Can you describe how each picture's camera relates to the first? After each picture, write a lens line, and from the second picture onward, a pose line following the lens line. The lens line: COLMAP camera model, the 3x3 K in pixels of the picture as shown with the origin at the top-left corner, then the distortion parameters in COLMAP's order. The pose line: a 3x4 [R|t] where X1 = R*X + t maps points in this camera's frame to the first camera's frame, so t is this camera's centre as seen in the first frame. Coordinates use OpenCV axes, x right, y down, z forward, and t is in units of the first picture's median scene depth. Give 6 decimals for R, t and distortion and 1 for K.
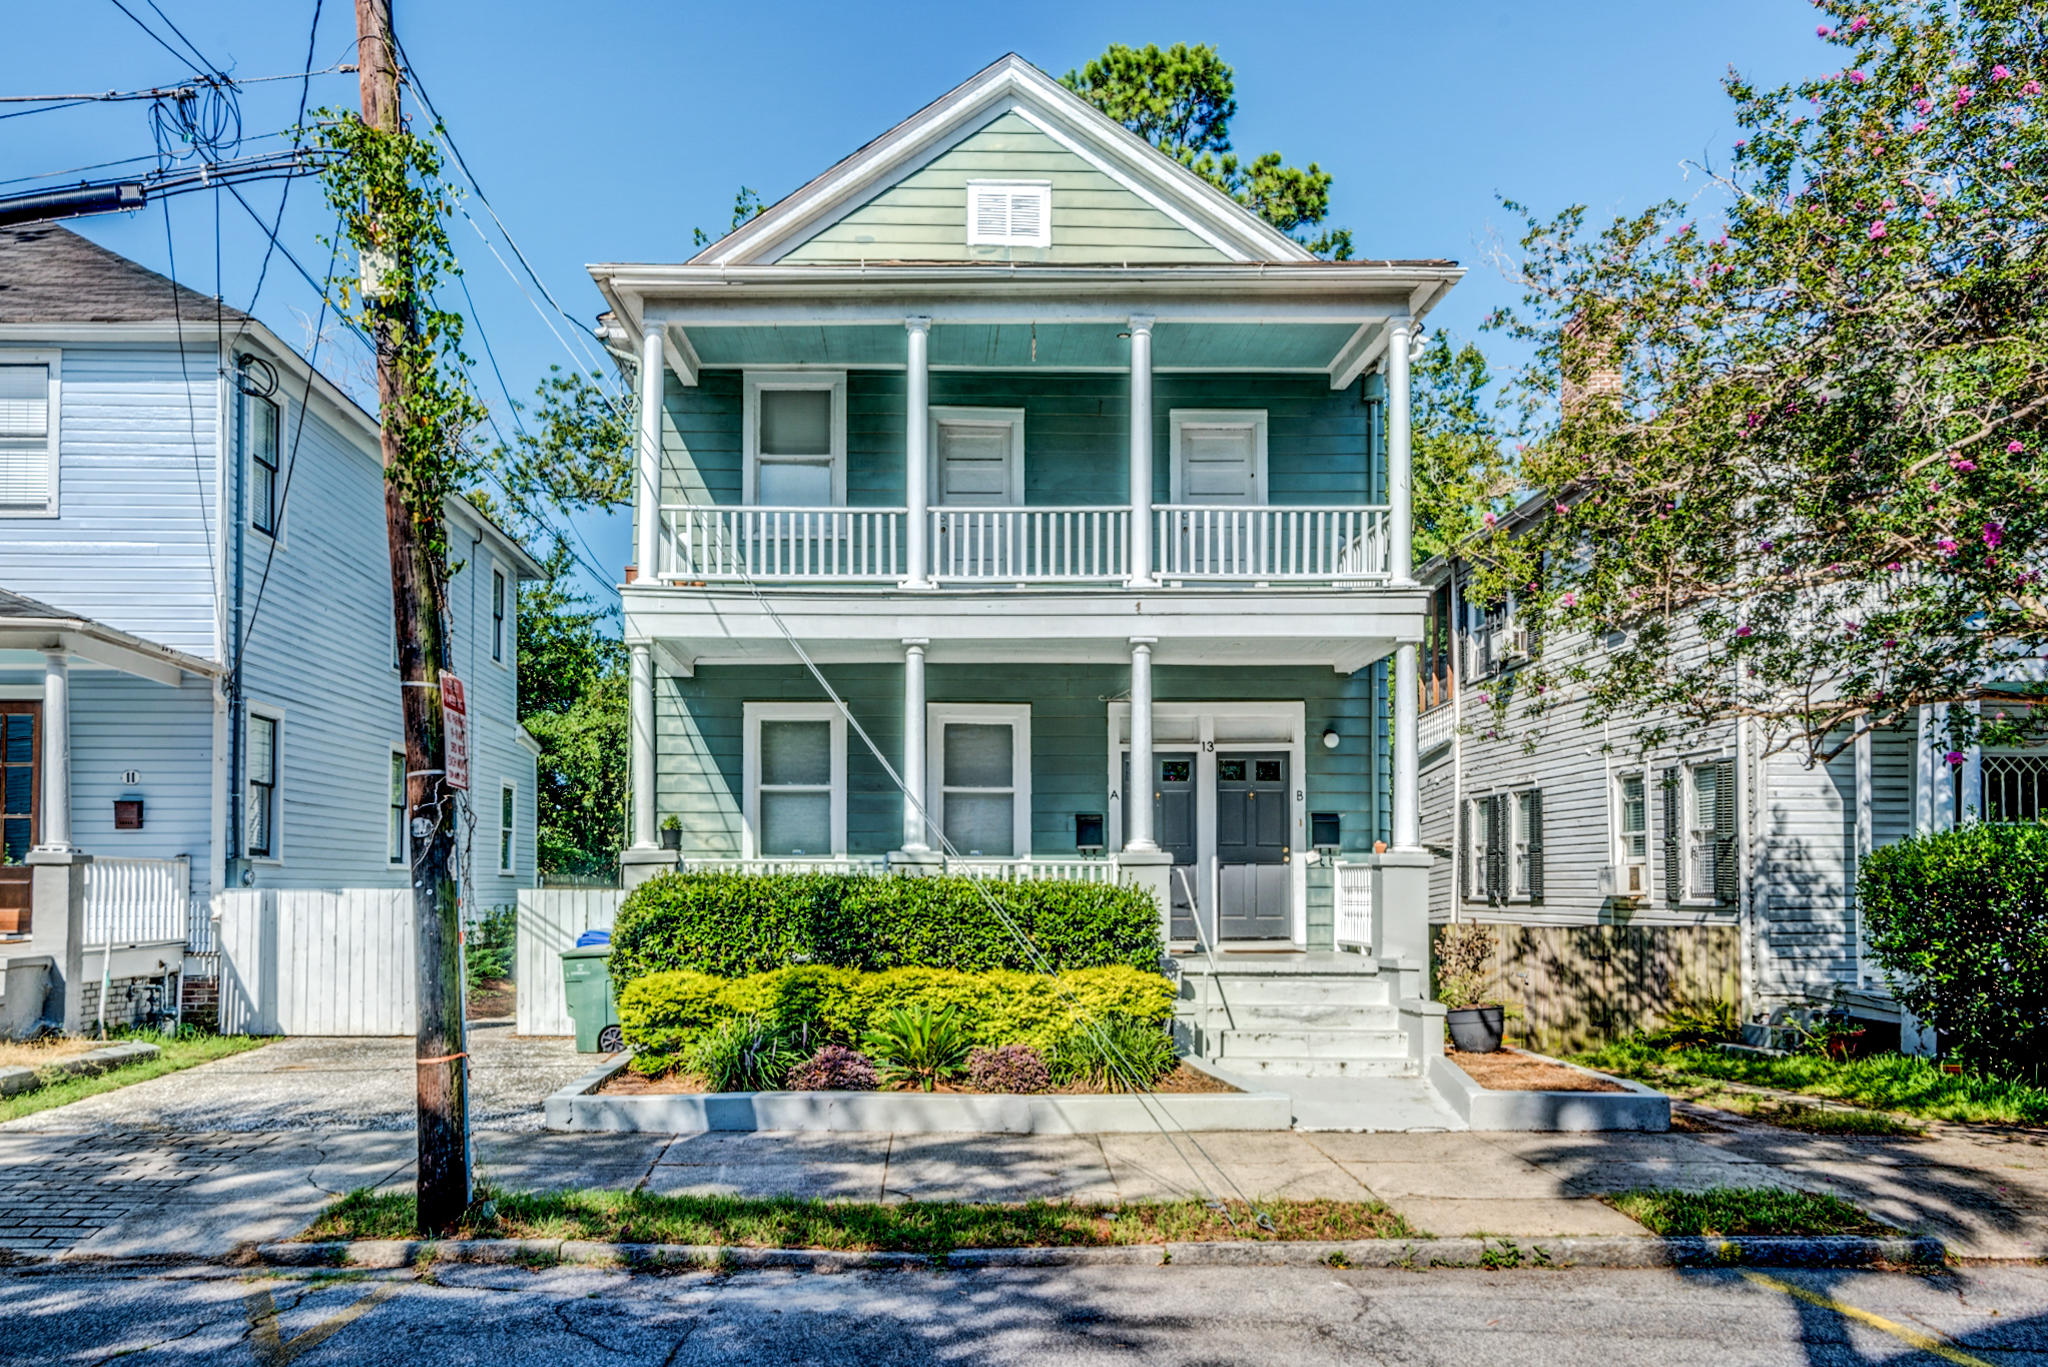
lens RADIAL K [[1585.5, 0, 1027.3], [0, 1585.5, 866.0], [0, 0, 1]] dist [0.001016, 0.011771]
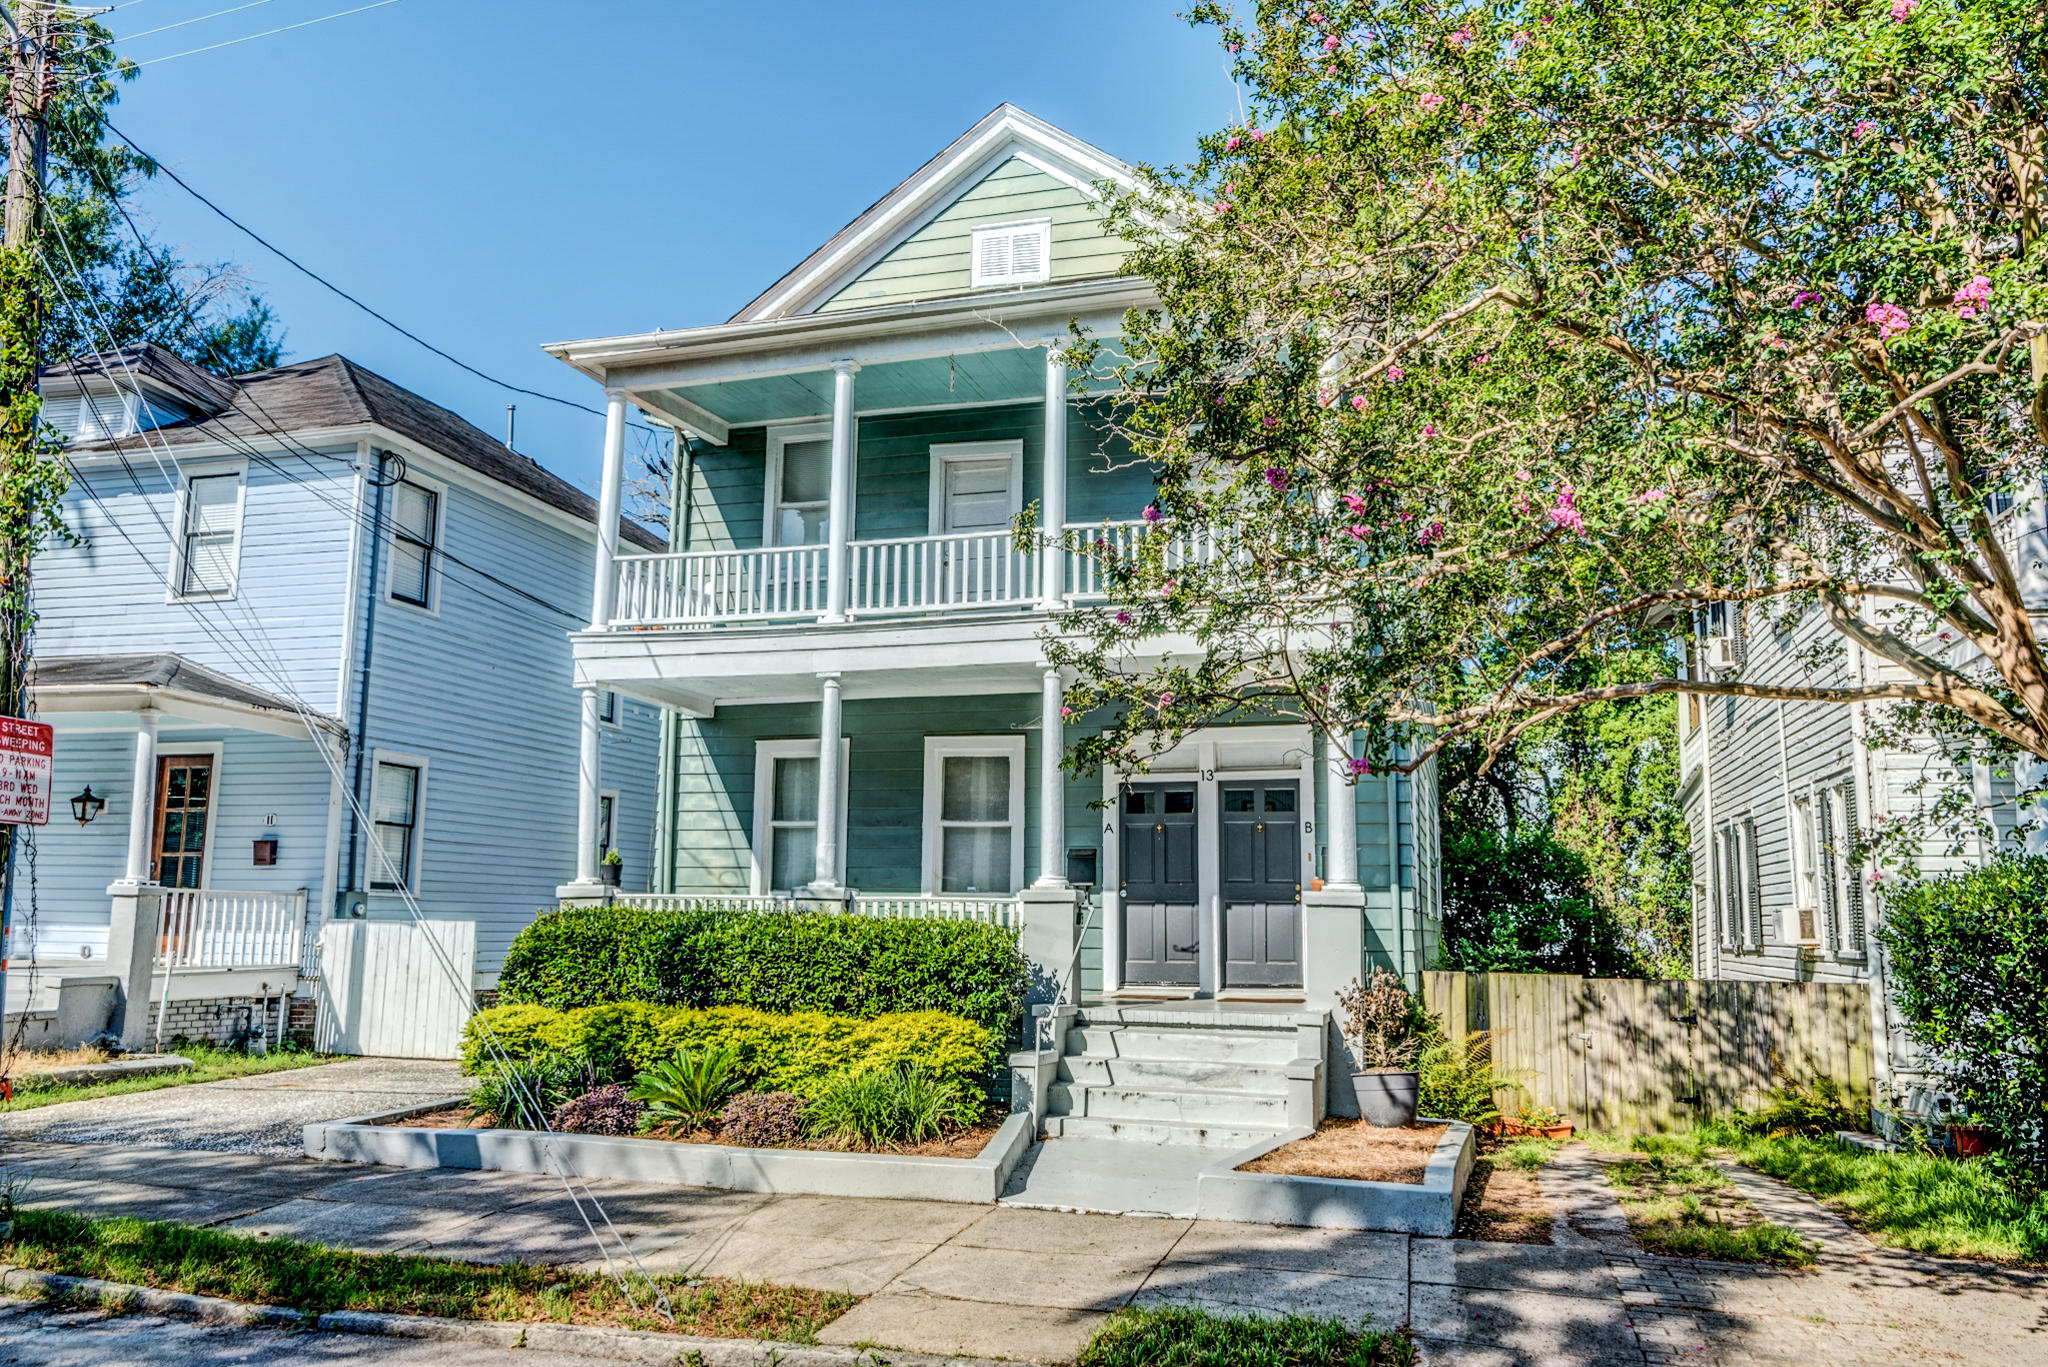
lens RADIAL K [[1585.5, 0, 1034.9], [0, 1585.5, 698.1], [0, 0, 1]] dist [0.001016, 0.011771]
pose [[0.948248, -0.034014, -0.315703, 0.314988], [-0.007324, 0.991638, -0.128840, 0.000184], [0.317445, 0.124484, 0.940070, 0.091072]]
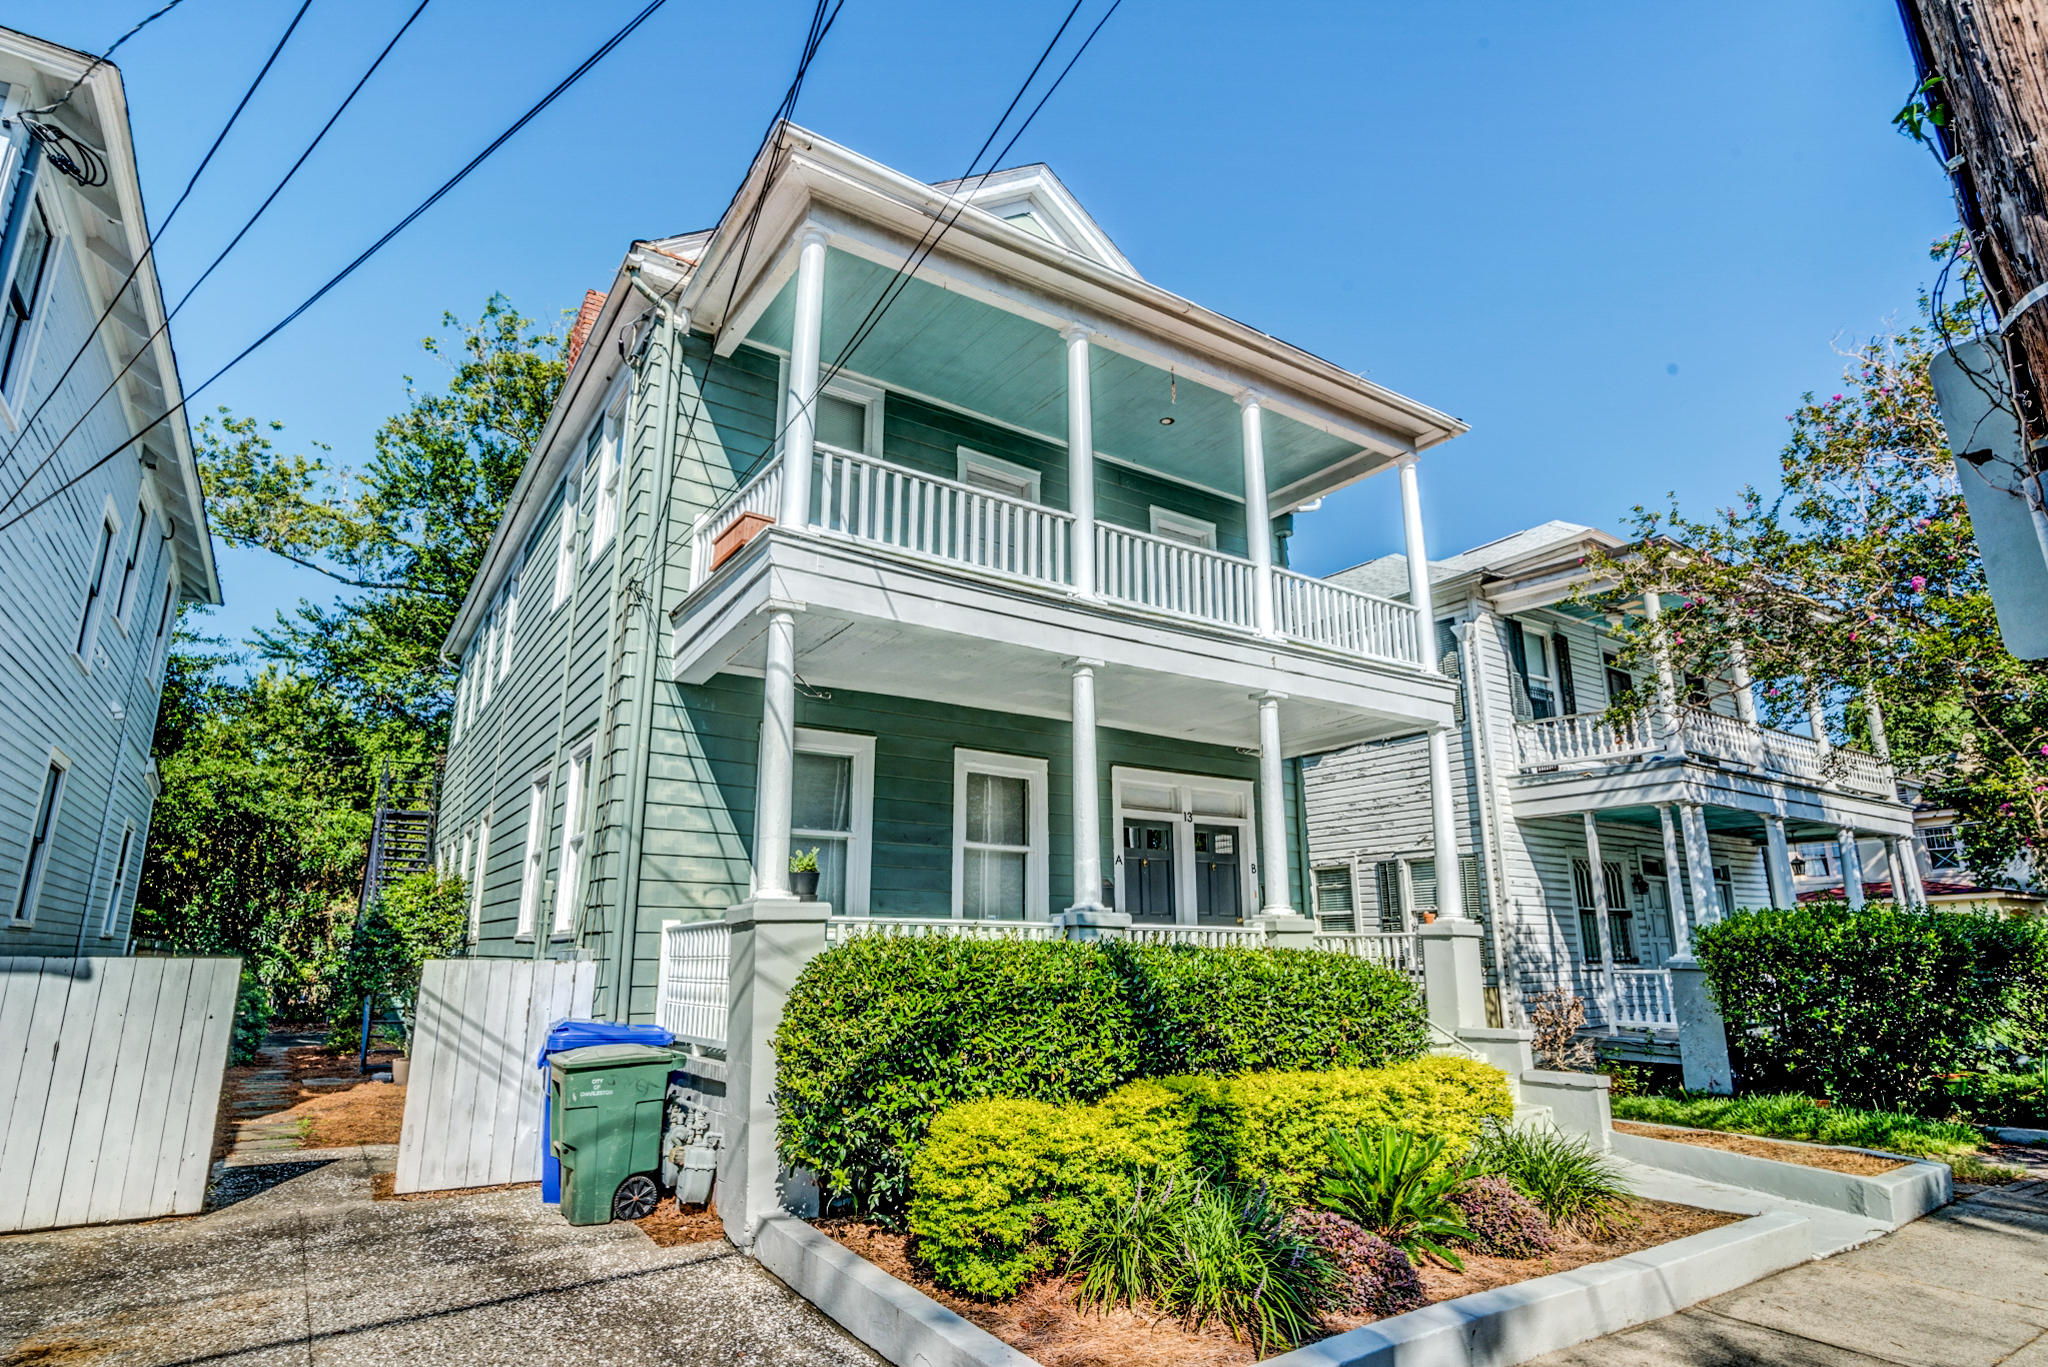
lens RADIAL K [[1058.4, 0, 990.6], [0, 1058.4, 687.0], [0, 0, 1]] dist [0.013350, 0.000087]
pose [[0.873354, 0.128022, 0.469961, -0.333649], [-0.013558, 0.970857, -0.239276, 0.007939], [-0.486897, 0.202601, 0.849638, 0.471423]]
